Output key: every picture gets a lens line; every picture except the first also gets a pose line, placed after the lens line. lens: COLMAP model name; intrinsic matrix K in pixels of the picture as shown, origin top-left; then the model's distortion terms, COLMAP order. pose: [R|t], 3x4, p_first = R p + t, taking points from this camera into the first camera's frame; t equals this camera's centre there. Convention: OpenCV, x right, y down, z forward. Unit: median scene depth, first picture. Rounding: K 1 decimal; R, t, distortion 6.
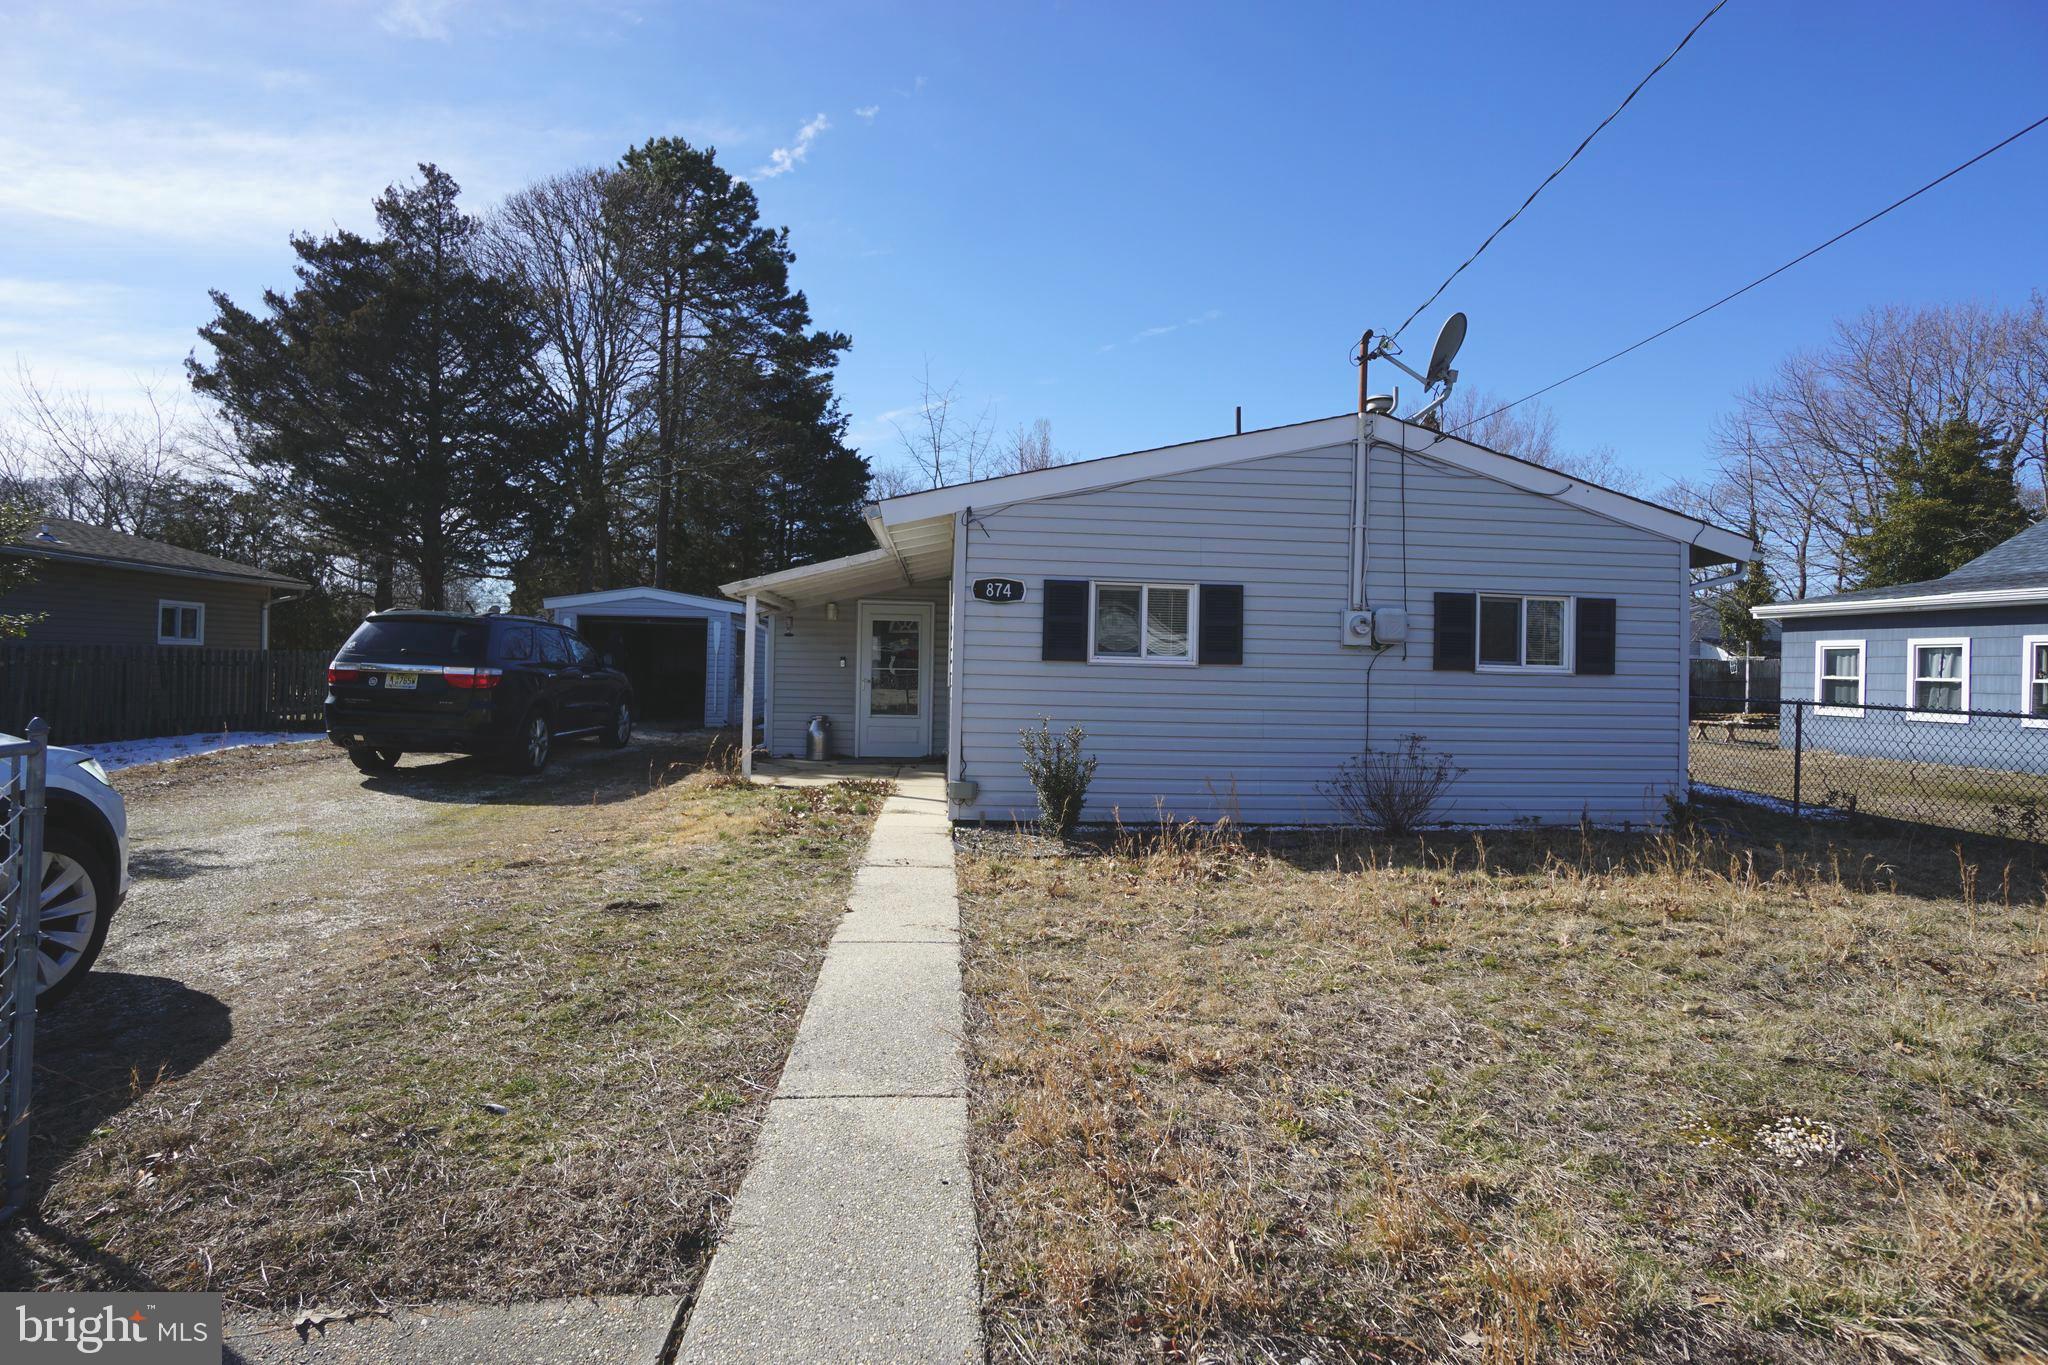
lens RADIAL K [[1096.3, 0, 1057.8], [0, 1096.3, 654.8], [0, 0, 1]] dist [-0.001567, 0.000339]
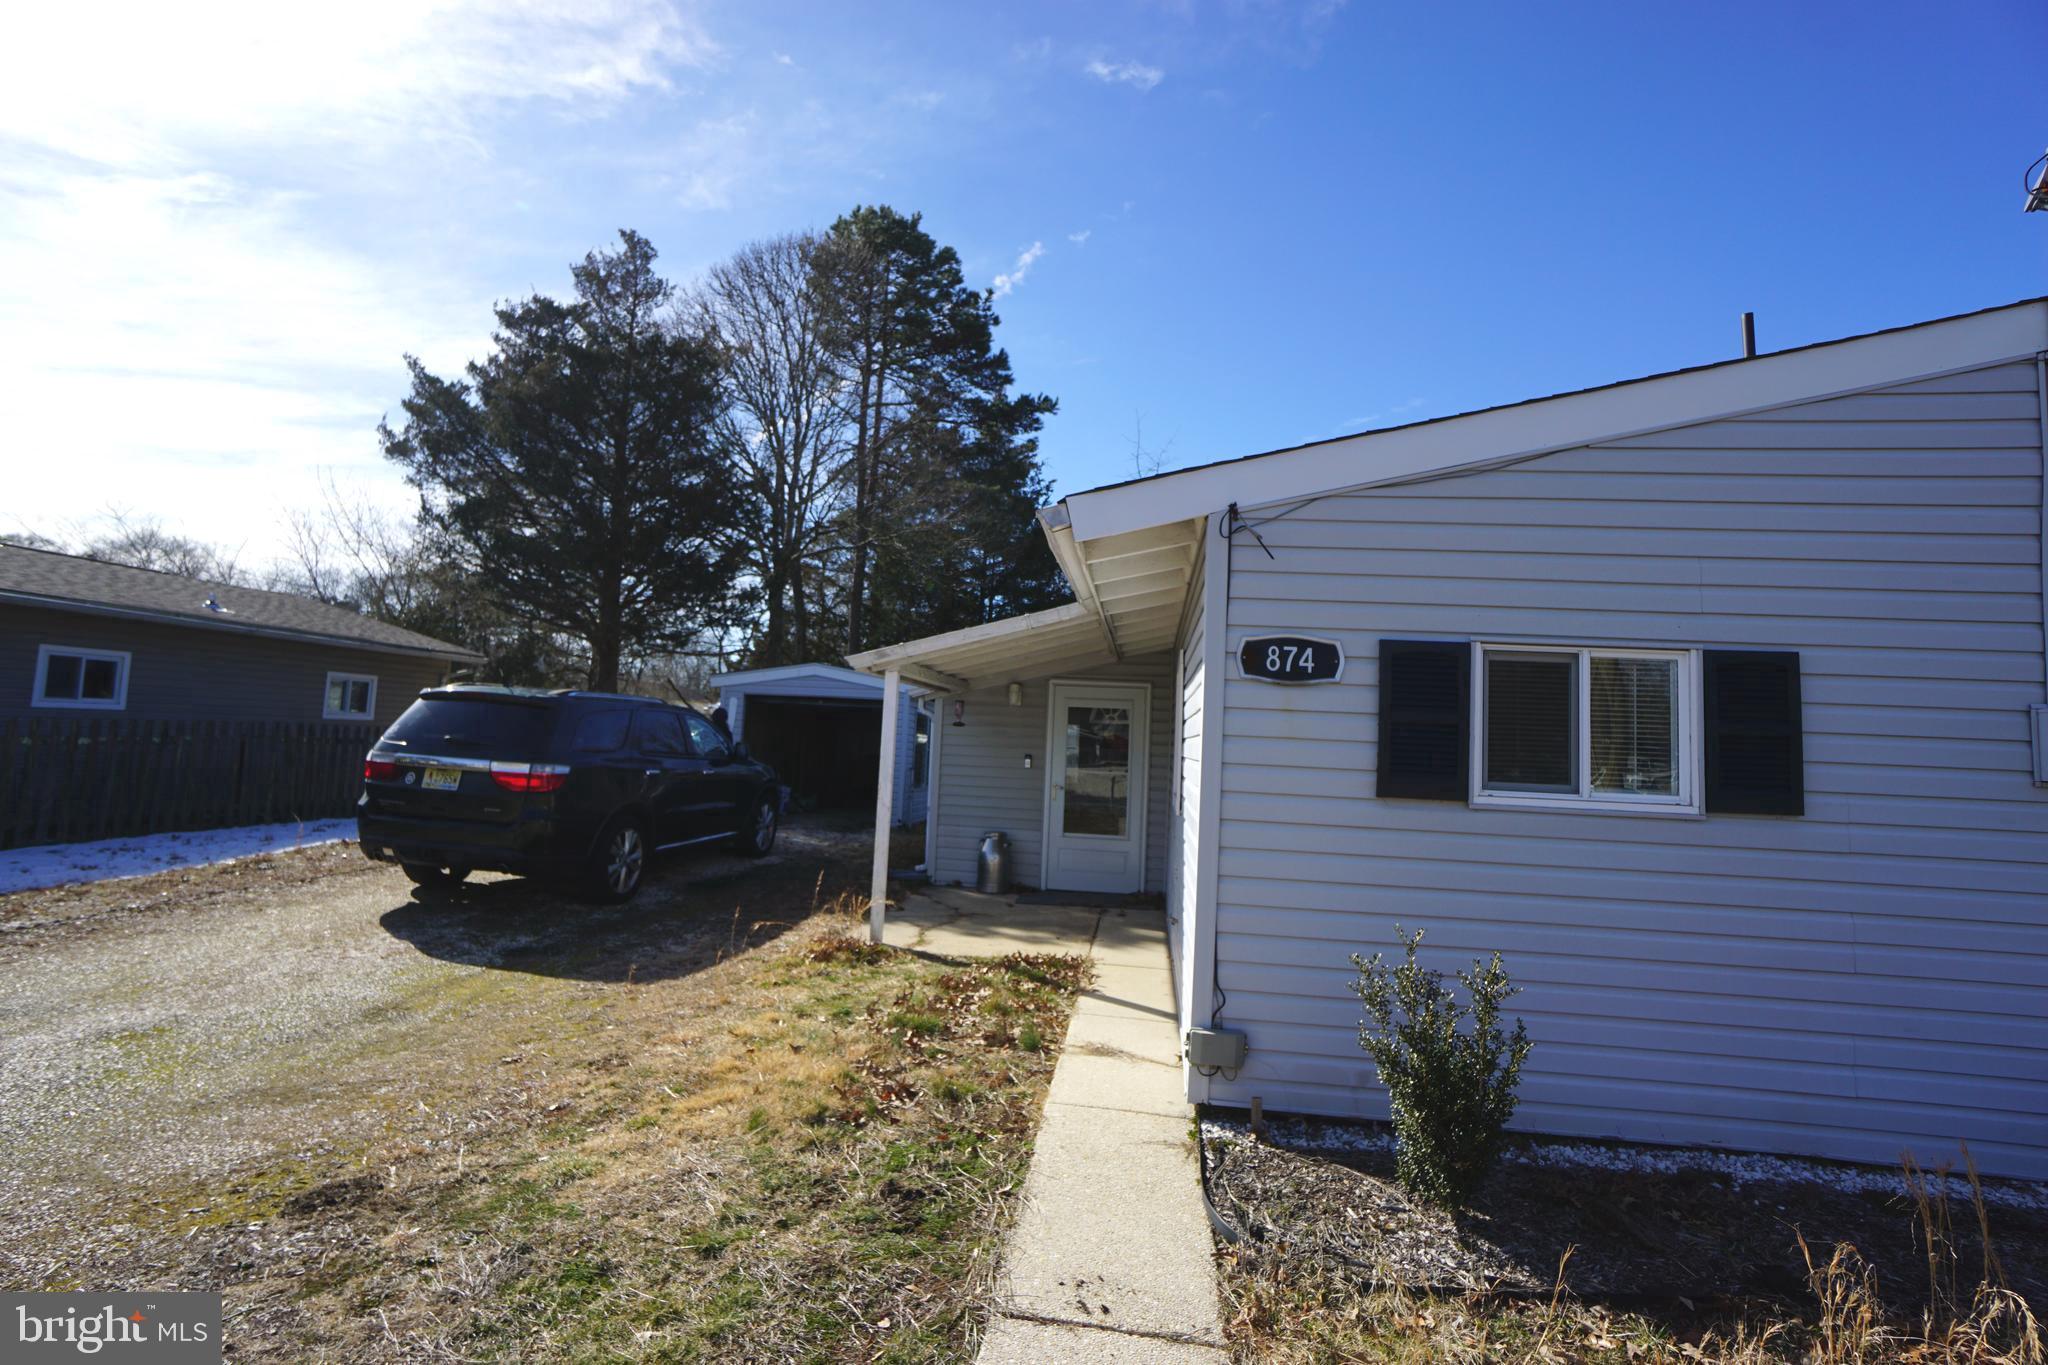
lens RADIAL K [[936.8, 0, 1001.3], [0, 936.8, 653.2], [0, 0, 1]] dist [-0.048597, 0.000461]
pose [[0.967732, 0.002330, -0.251971, -0.061102], [-0.022841, 0.996652, -0.078510, -0.019515], [0.250944, 0.081732, 0.964545, 0.437076]]
